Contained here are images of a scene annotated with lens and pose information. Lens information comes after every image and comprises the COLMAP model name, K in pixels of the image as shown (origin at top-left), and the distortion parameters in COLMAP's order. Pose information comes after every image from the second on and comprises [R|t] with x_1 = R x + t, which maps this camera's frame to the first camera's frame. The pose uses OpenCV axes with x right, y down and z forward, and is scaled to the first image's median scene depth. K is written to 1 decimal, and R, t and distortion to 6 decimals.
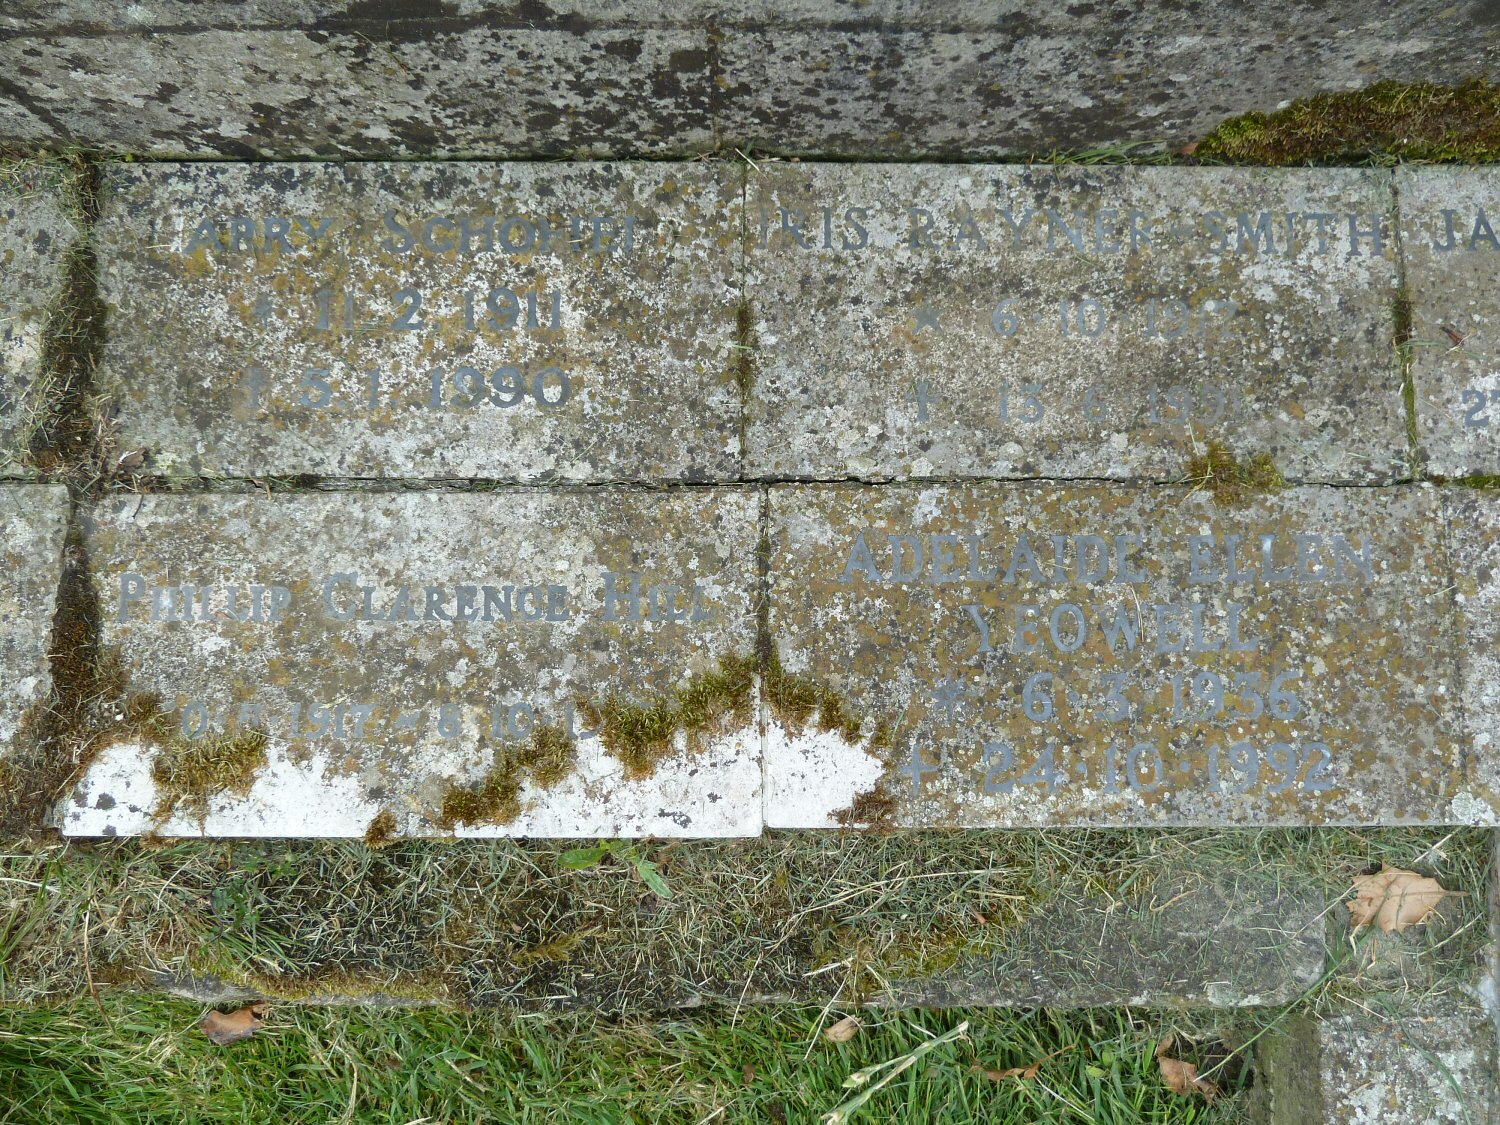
lens RADIAL K [[1090.4, 0, 750.1], [0, 1090.4, 560.9], [0, 0, 1]] dist [-0.052975, 0.004232]
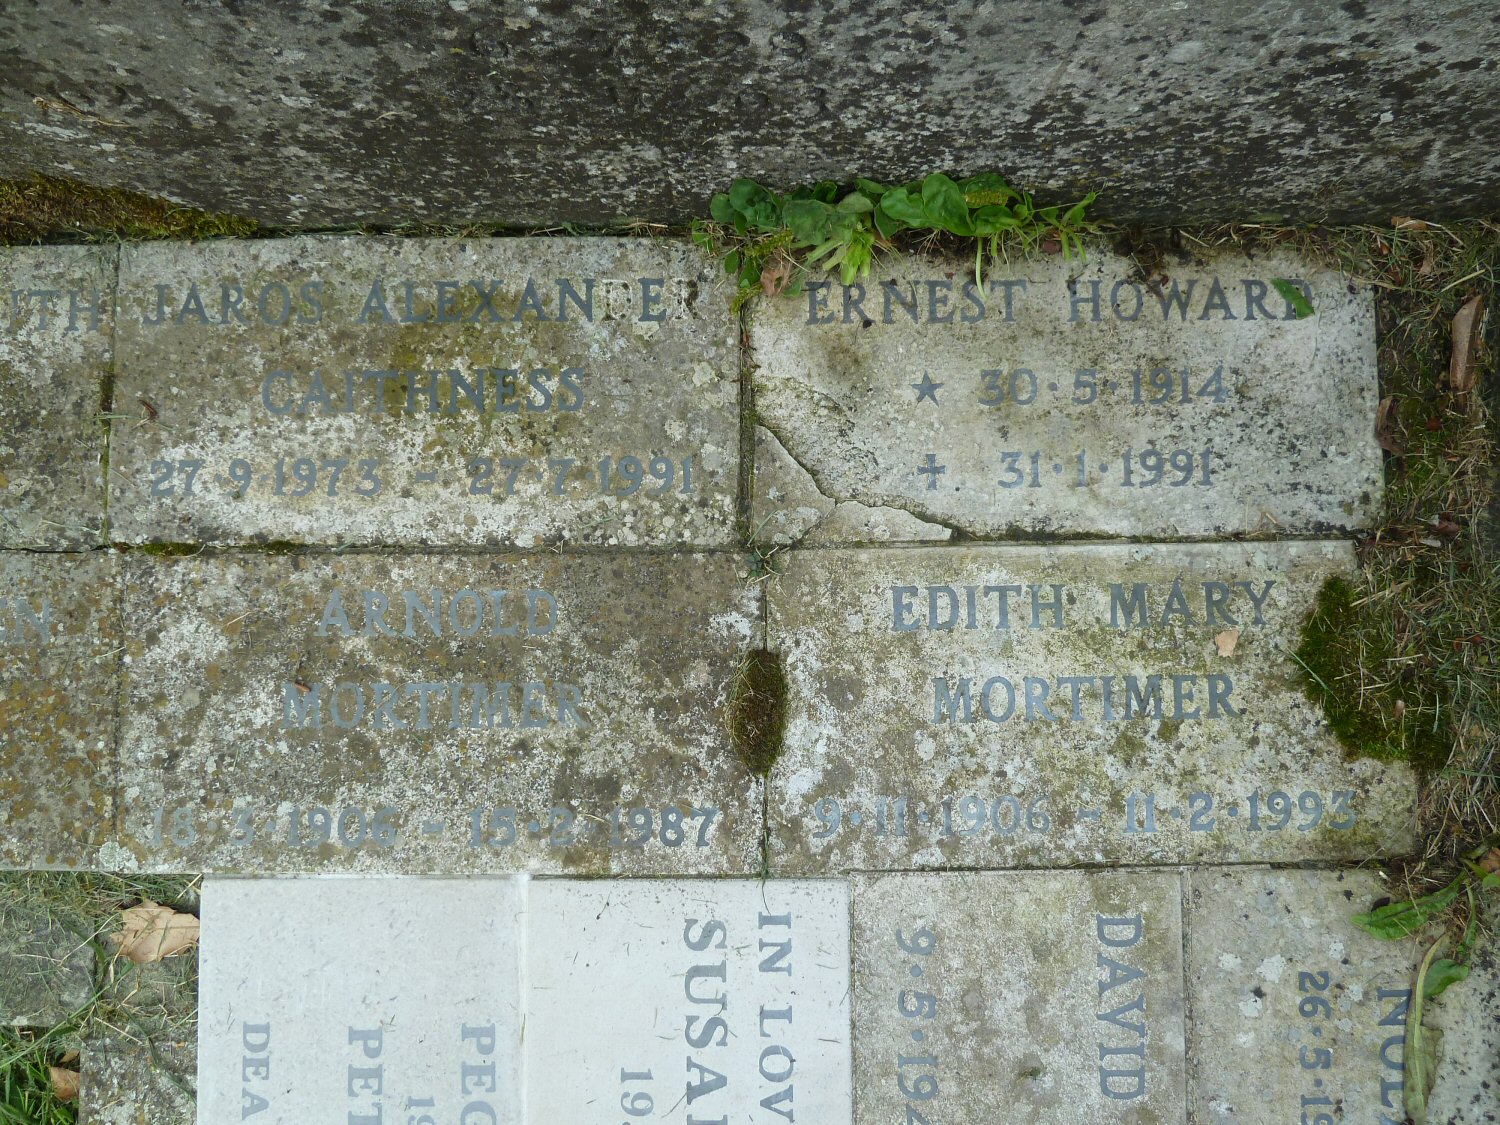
lens RADIAL K [[1090.4, 0, 750.0], [0, 1090.4, 563.4], [0, 0, 1]] dist [-0.052975, 0.004232]
pose [[0.998956, 0.003705, 0.045540, 1.209064], [-0.005452, 0.999251, 0.038306, -0.102495], [-0.045364, -0.038515, 0.998228, -0.088313]]
